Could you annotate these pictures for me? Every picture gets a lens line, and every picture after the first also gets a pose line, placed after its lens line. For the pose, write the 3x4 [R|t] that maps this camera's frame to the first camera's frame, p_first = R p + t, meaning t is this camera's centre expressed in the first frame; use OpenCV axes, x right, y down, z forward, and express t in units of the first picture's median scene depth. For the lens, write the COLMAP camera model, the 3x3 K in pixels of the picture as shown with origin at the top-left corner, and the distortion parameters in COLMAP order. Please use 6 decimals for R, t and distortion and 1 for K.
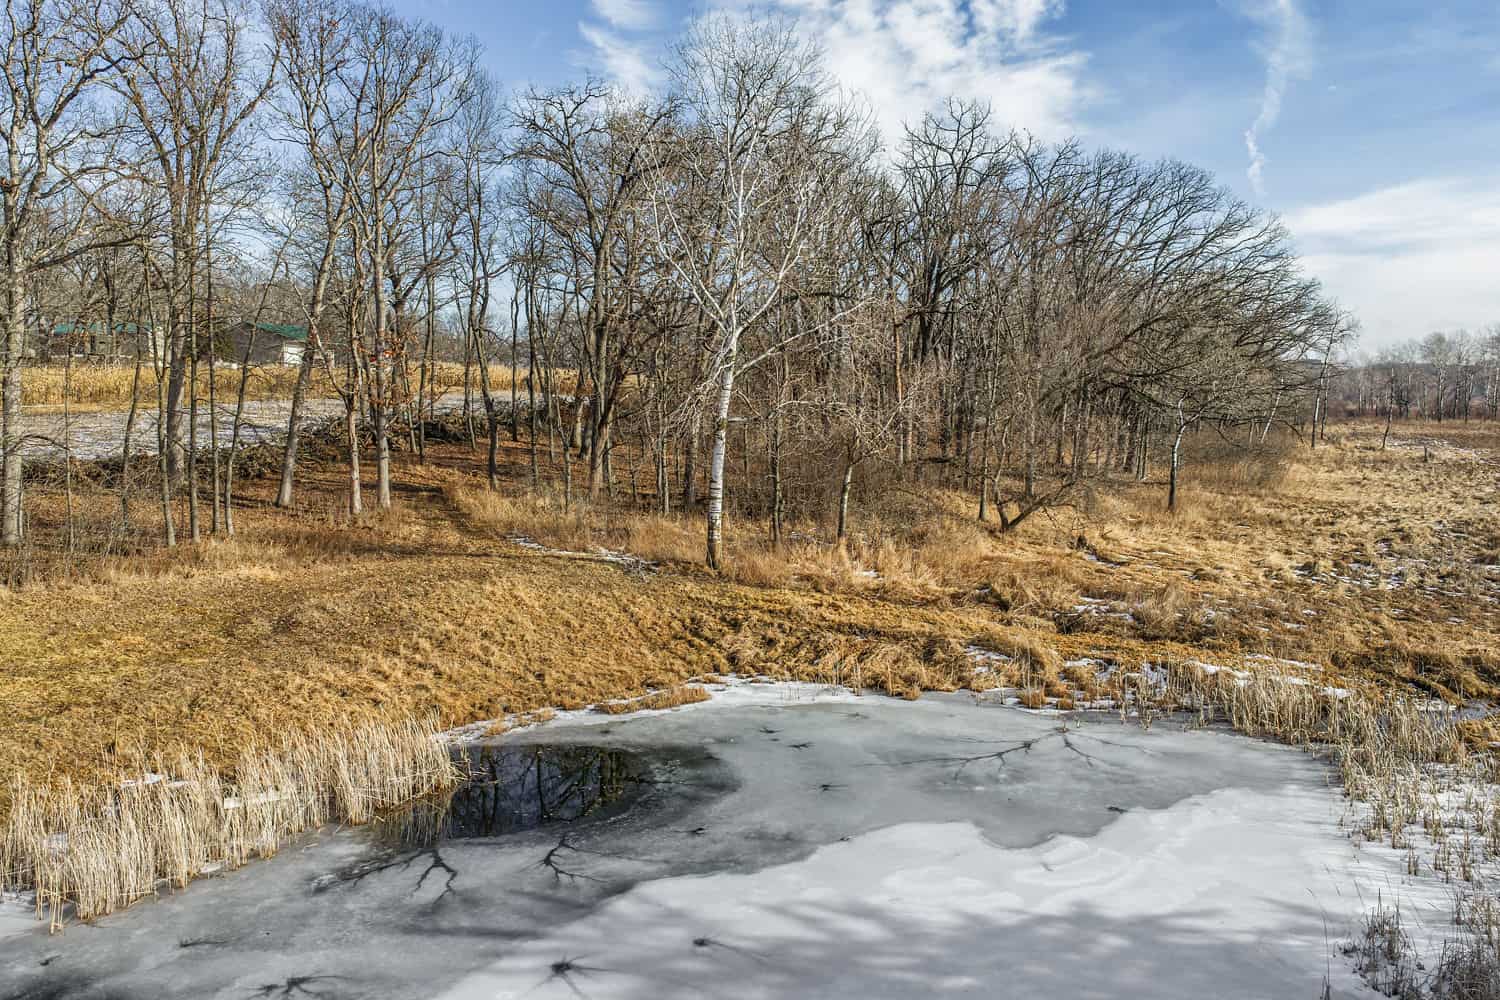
lens RADIAL K [[1231.8, 0, 753.7], [0, 1231.8, 500.8], [0, 0, 1]] dist [-0.000610, -0.000964]
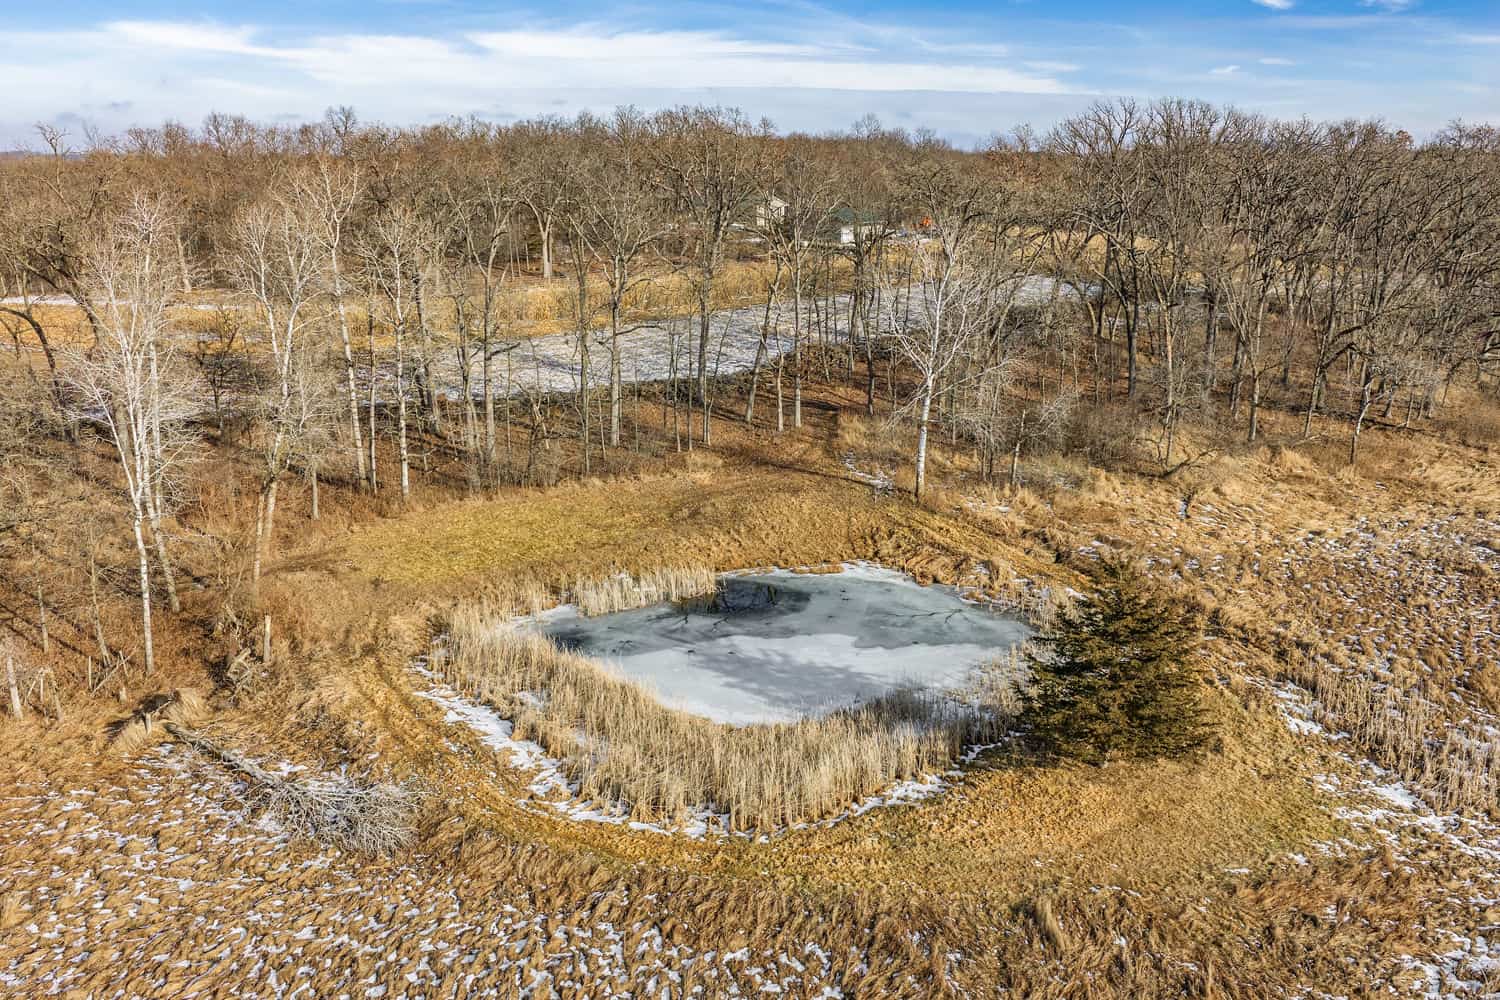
lens RADIAL K [[1231.8, 0, 753.7], [0, 1231.8, 500.8], [0, 0, 1]] dist [-0.000610, -0.000964]
pose [[0.875682, 0.124840, -0.466471, 1.144378], [-0.038410, 0.980950, 0.190424, -0.526436], [0.481357, -0.148834, 0.863796, -1.381640]]
